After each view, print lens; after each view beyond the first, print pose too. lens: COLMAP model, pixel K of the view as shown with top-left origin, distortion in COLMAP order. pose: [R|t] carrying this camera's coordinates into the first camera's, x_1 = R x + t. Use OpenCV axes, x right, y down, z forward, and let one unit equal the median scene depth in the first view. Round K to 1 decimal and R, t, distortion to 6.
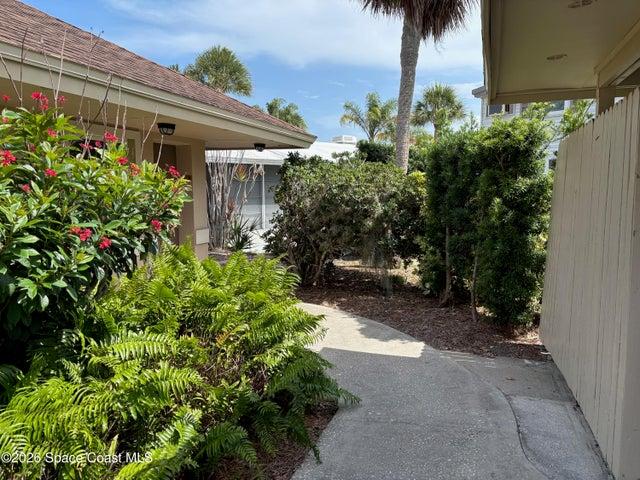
lens RADIAL K [[488.6, 0, 320.0], [0, 488.6, 240.0], [0, 0, 1]] dist [0.044058, -0.002097]
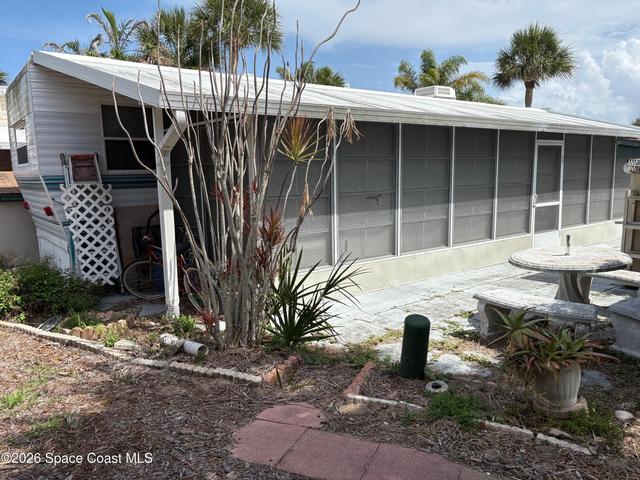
lens RADIAL K [[488.6, 0, 320.0], [0, 488.6, 240.0], [0, 0, 1]] dist [0.044058, -0.002097]
pose [[0.998757, -0.009144, -0.048996, -0.124907], [0.010963, 0.999256, 0.036987, -0.073600], [0.048622, -0.037479, 0.998114, 0.627466]]
